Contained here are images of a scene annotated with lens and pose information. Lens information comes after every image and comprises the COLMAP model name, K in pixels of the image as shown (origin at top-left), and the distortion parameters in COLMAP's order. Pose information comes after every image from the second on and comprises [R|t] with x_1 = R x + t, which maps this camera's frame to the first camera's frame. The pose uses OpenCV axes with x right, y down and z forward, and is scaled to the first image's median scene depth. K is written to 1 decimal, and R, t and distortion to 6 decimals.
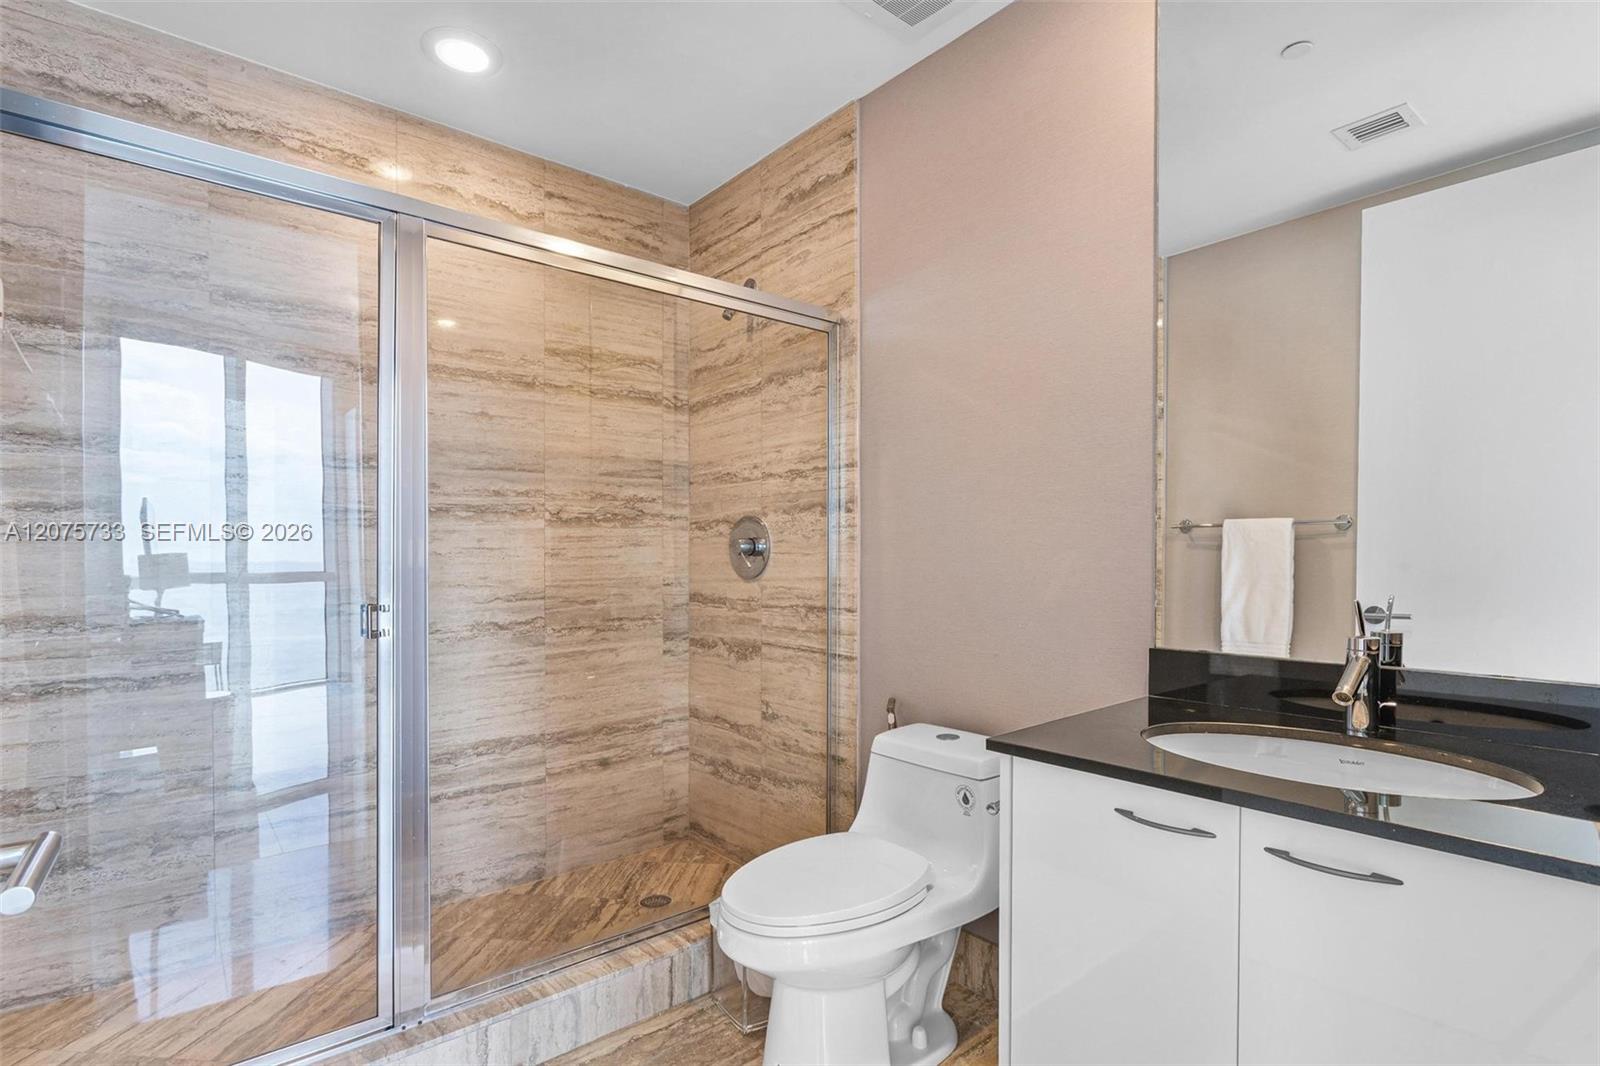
lens RADIAL K [[764.7, 0, 795.5], [0, 764.7, 542.4], [0, 0, 1]] dist [-0.000621, 0.000861]
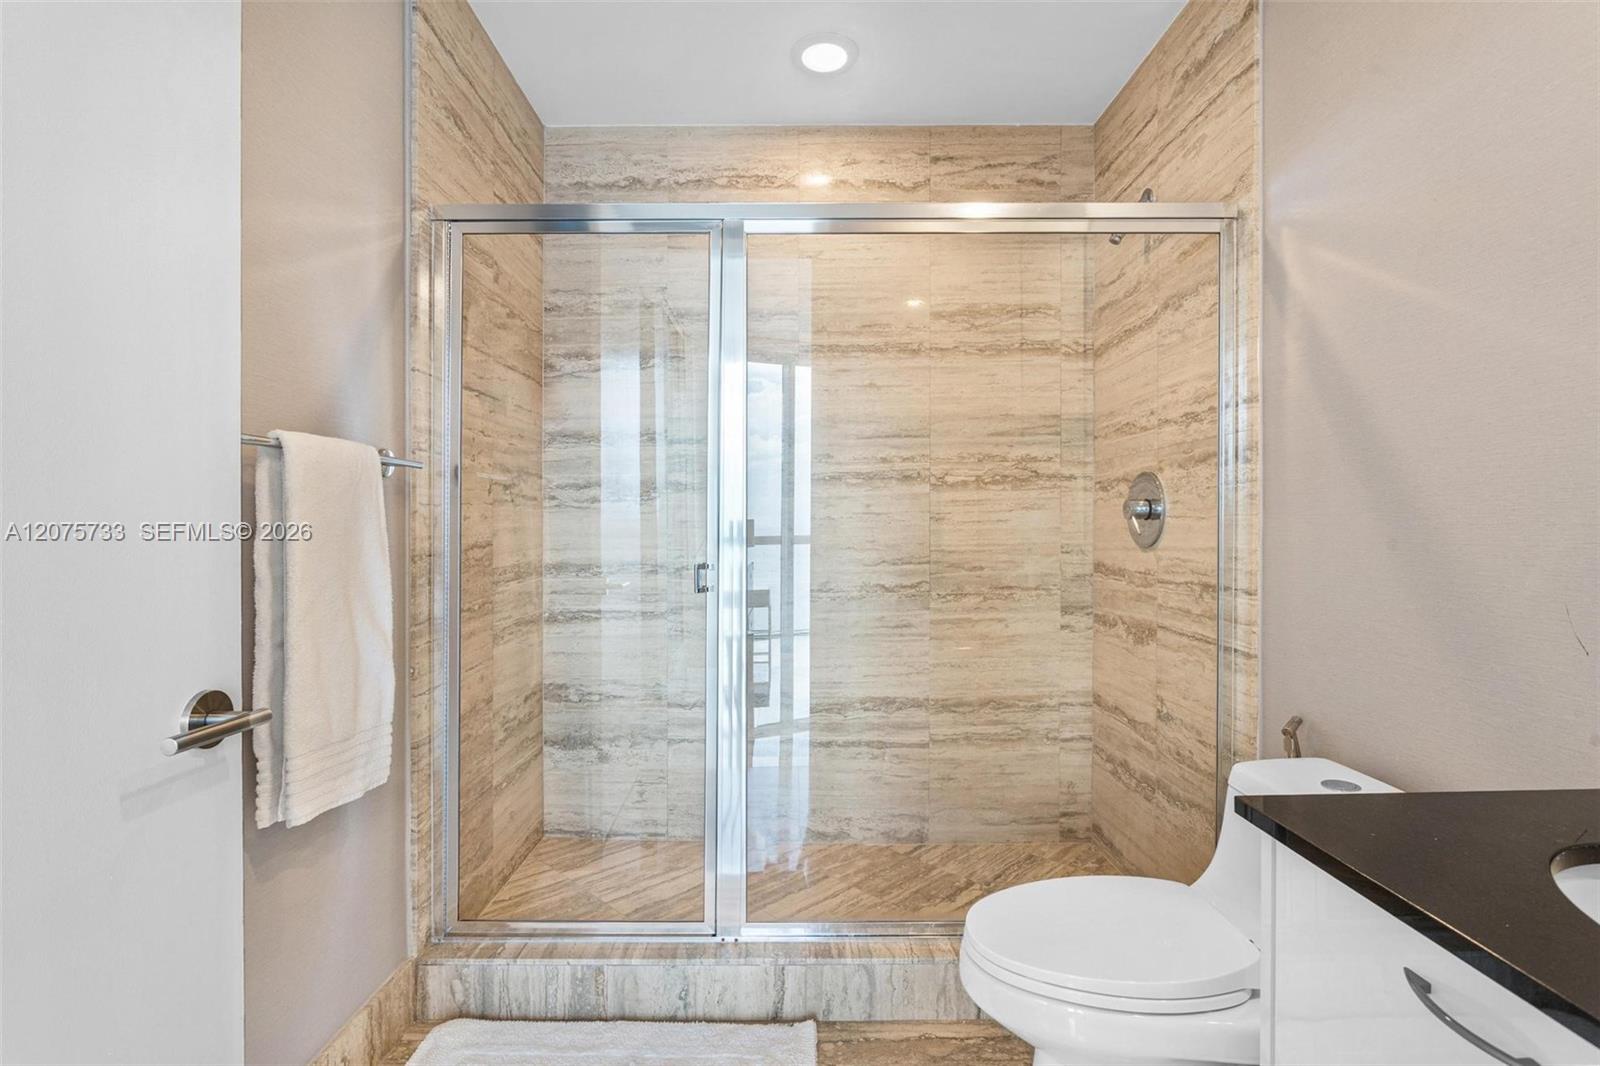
lens RADIAL K [[772.5, 0, 796.7], [0, 772.5, 502.3], [0, 0, 1]] dist [-0.017800, 0.017602]
pose [[0.779667, -0.015985, -0.625990, 0.178733], [0.012988, 0.999872, -0.009356, 0.001202], [0.626059, -0.000835, 0.779775, 0.112139]]
